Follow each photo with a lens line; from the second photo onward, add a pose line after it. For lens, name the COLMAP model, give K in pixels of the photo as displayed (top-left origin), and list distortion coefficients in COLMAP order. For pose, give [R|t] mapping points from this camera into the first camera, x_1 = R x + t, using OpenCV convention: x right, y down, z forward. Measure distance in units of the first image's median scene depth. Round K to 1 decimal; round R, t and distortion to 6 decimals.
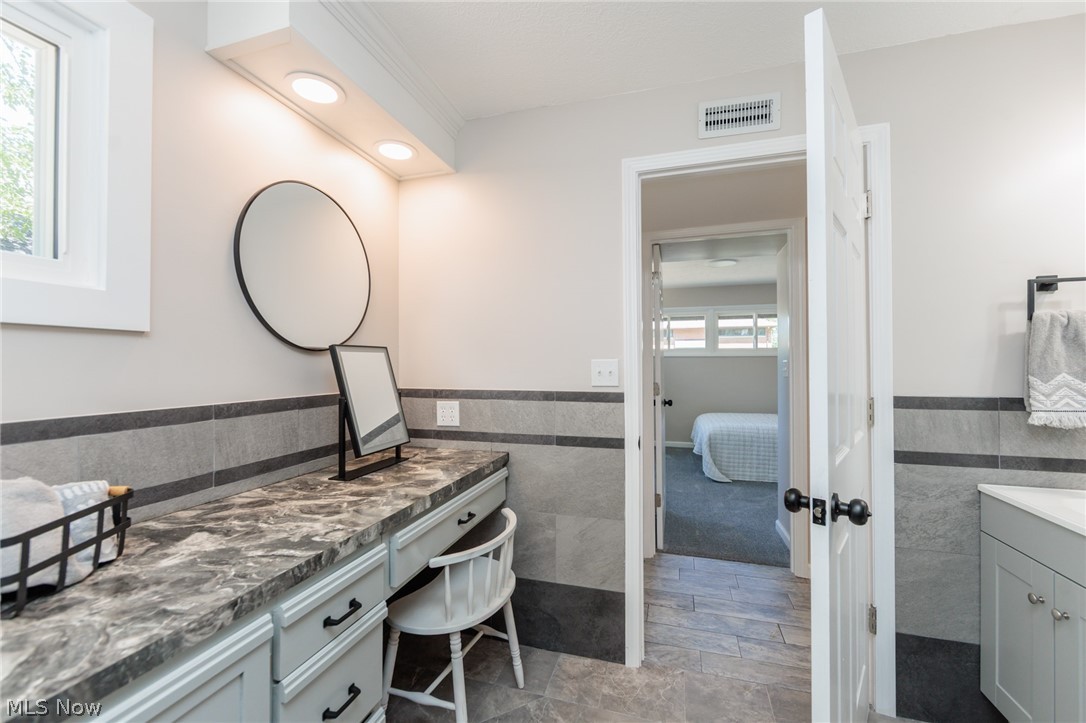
lens RADIAL K [[428.0, 0, 554.0], [0, 428.0, 360.3], [0, 0, 1]] dist [-0.002472, -0.000452]
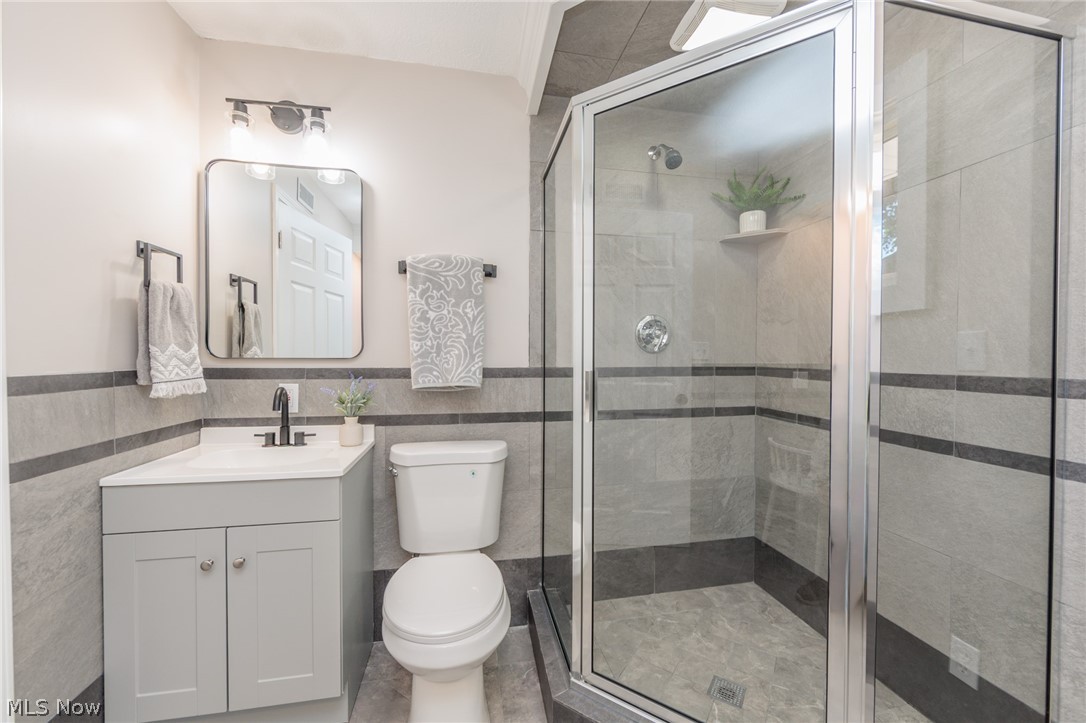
lens RADIAL K [[428.0, 0, 542.5], [0, 428.0, 364.7], [0, 0, 1]] dist [-0.002472, -0.000452]
pose [[-0.445377, -0.015689, 0.895206, -0.104119], [-0.005359, 0.999875, 0.014857, 0.055515], [-0.895327, 0.001819, -0.445405, 0.605651]]
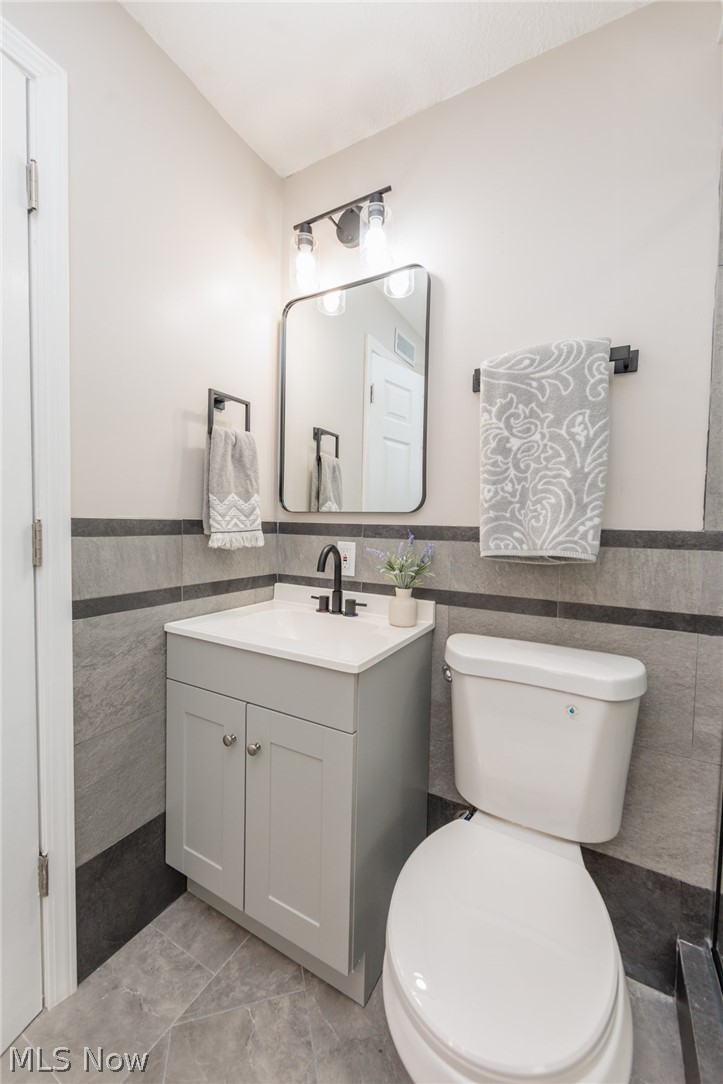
lens RADIAL K [[427.2, 0, 359.4], [0, 427.2, 540.6], [0, 0, 1]] dist [-0.002472, -0.000452]
pose [[0.228480, -0.031255, 0.973047, 0.277068], [-0.025854, 0.998937, 0.038158, 0.086480], [-0.973205, -0.033875, 0.227429, 0.447266]]
